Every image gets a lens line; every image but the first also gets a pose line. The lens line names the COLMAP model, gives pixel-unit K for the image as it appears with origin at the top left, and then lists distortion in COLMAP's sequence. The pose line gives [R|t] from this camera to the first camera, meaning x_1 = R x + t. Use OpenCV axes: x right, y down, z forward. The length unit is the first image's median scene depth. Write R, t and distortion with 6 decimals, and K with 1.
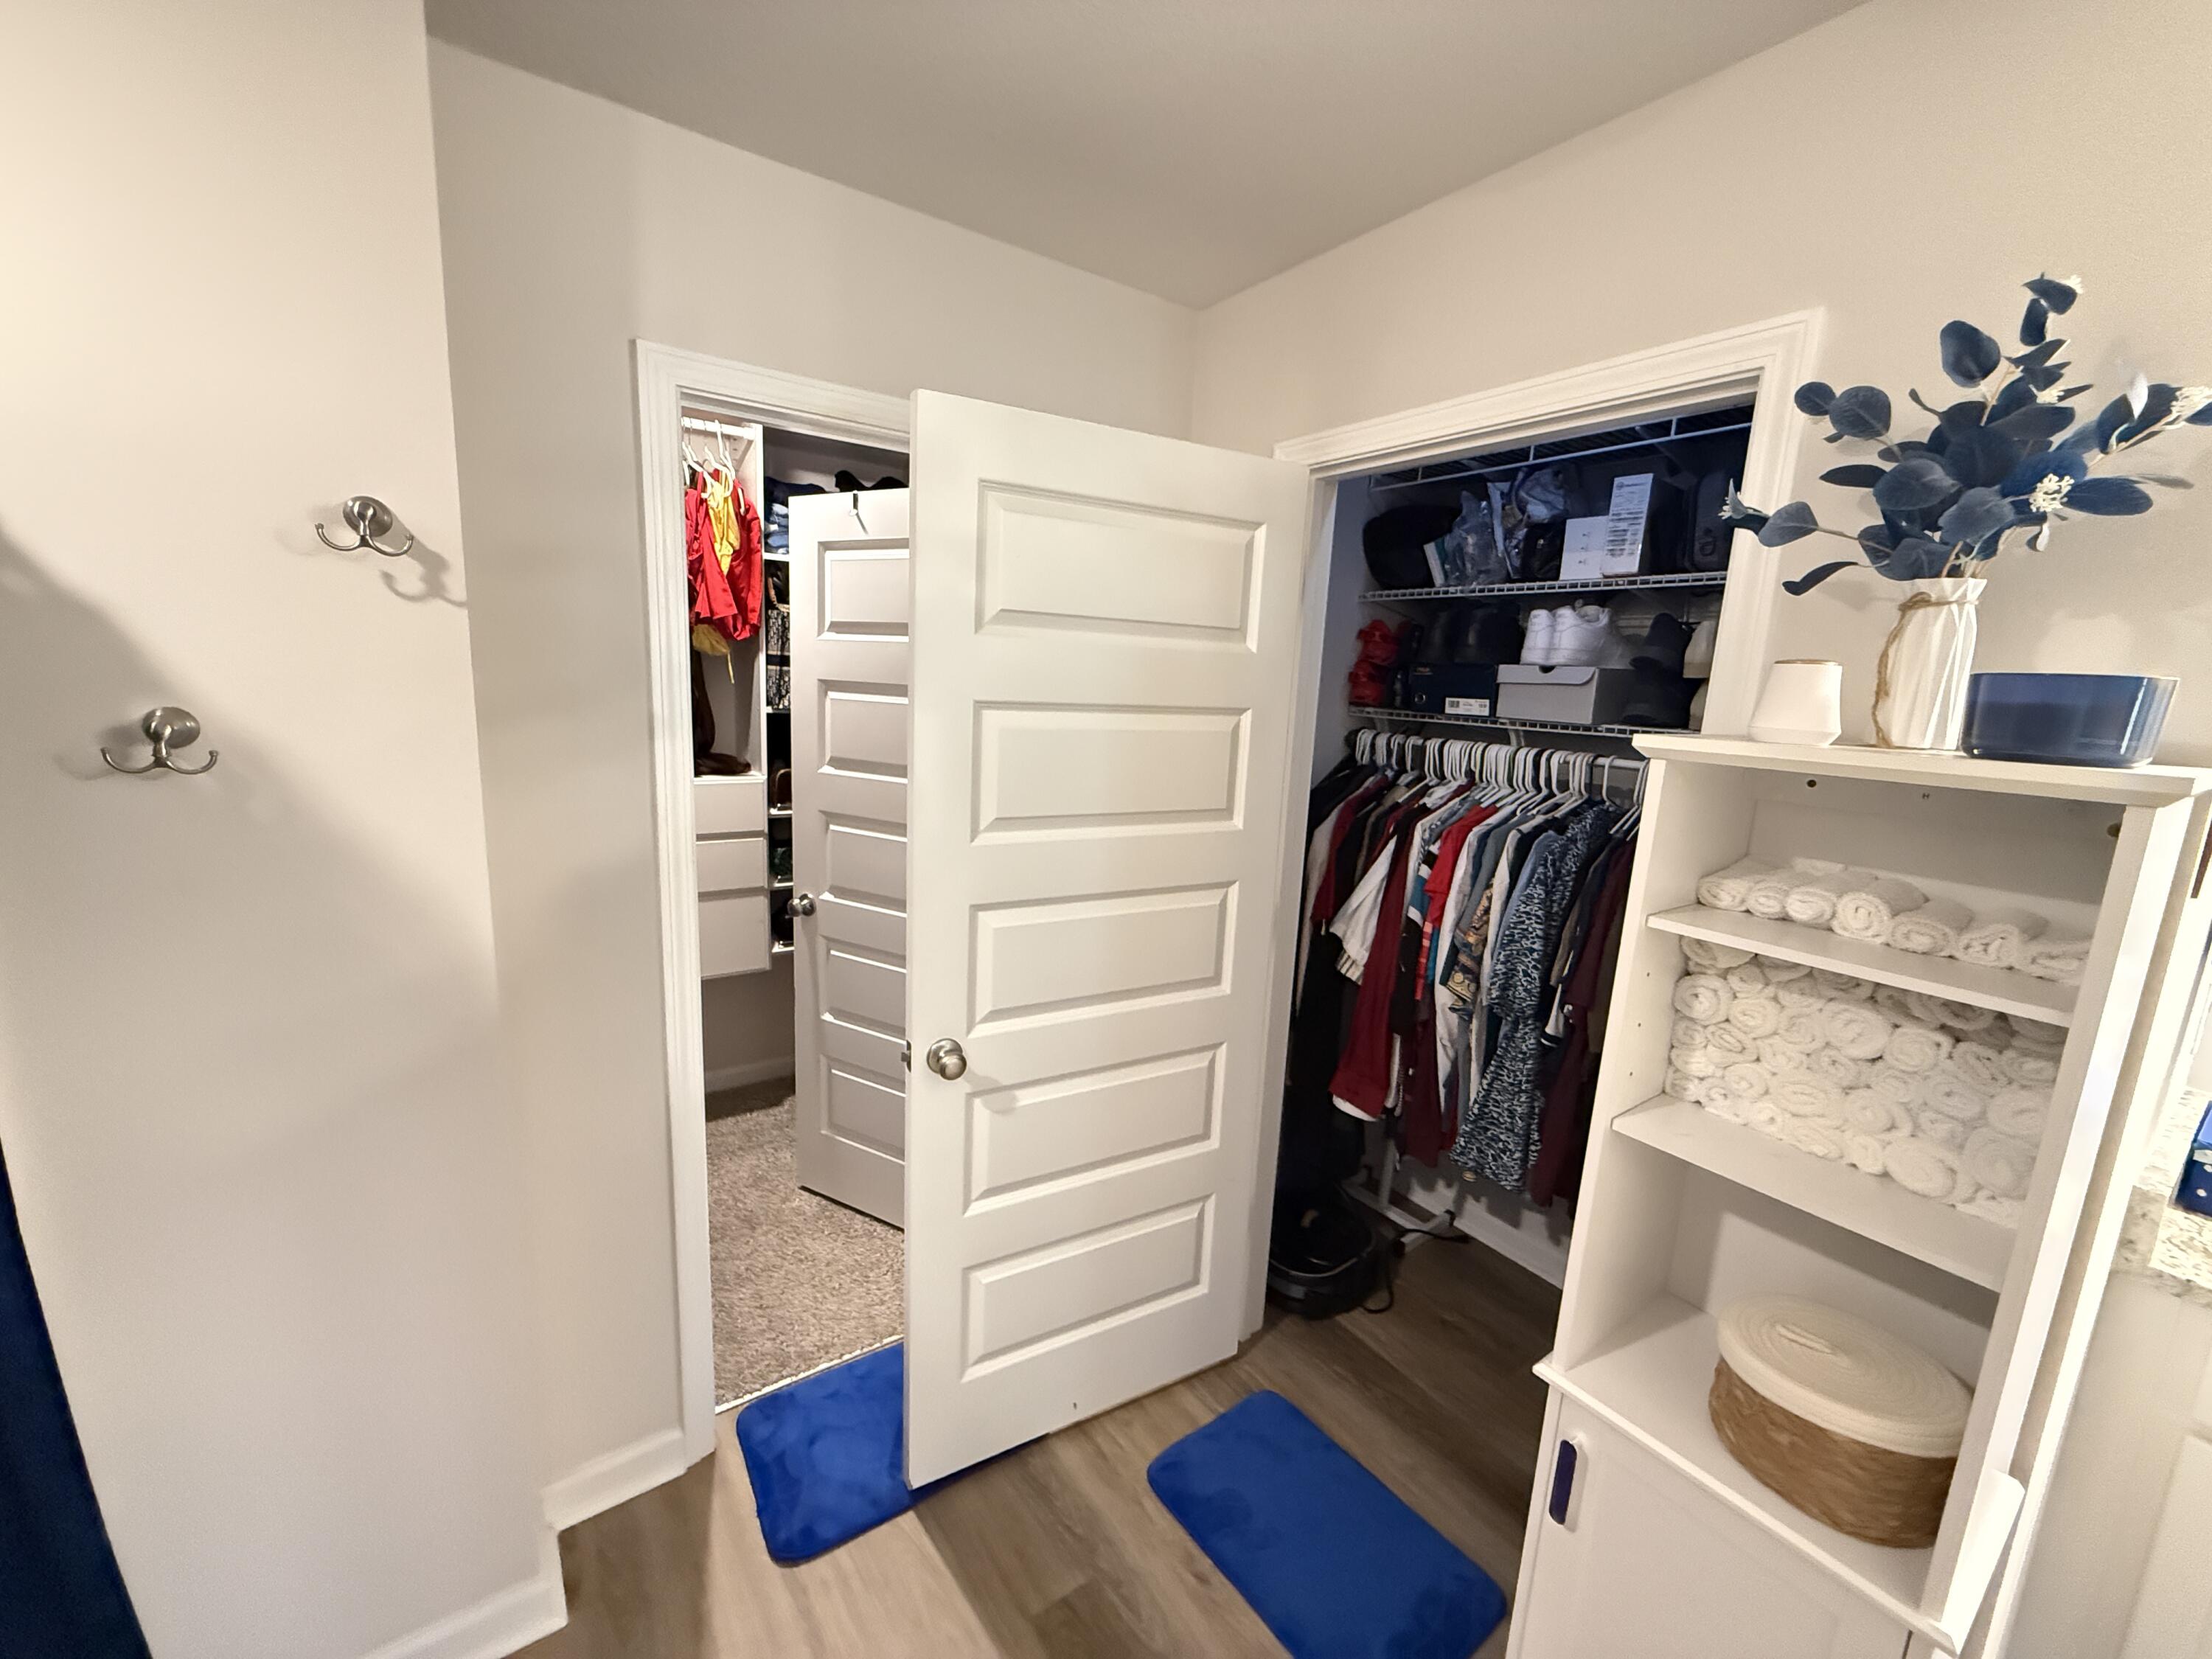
lens RADIAL K [[878.6, 0, 1103.8], [0, 878.6, 834.2], [0, 0, 1]] dist [0.000196, 0.000146]
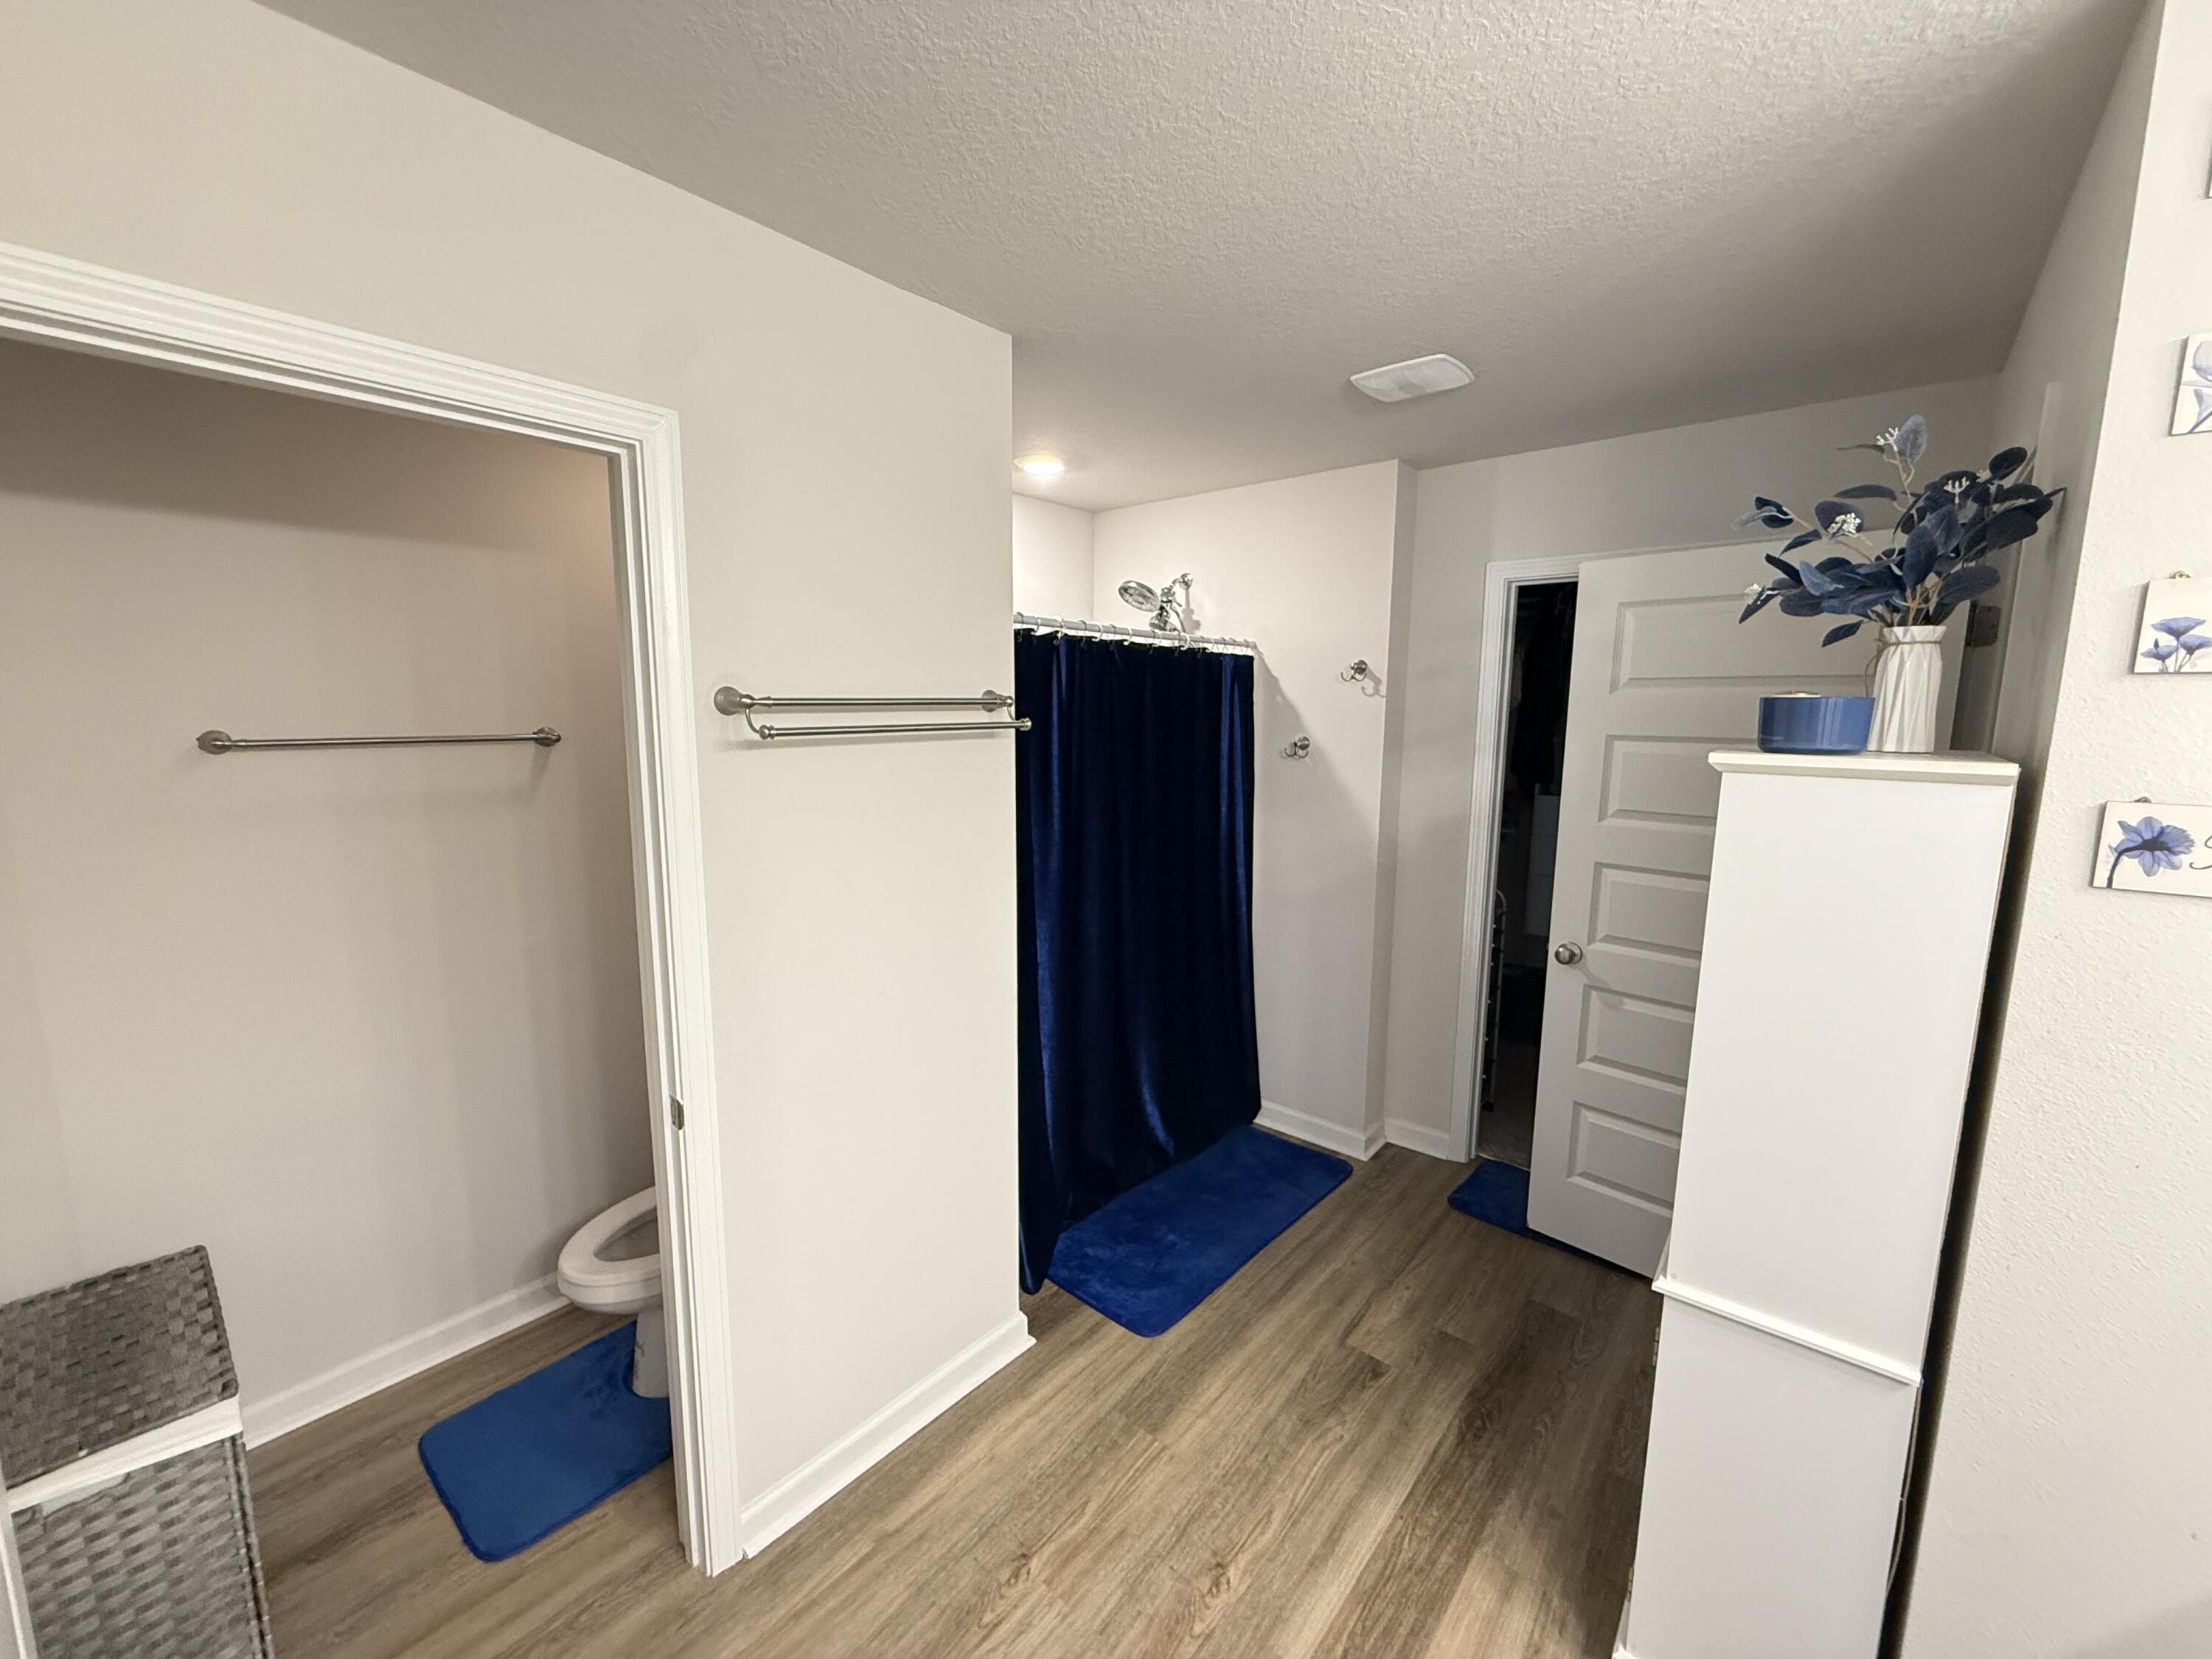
lens RADIAL K [[878.6, 0, 1111.5], [0, 878.6, 828.6], [0, 0, 1]] dist [0.000196, 0.000146]
pose [[0.265754, 0.090833, -0.959752, 1.223643], [-0.168107, 0.984665, 0.046642, 0.100869], [0.949271, 0.148946, 0.276948, -0.309678]]
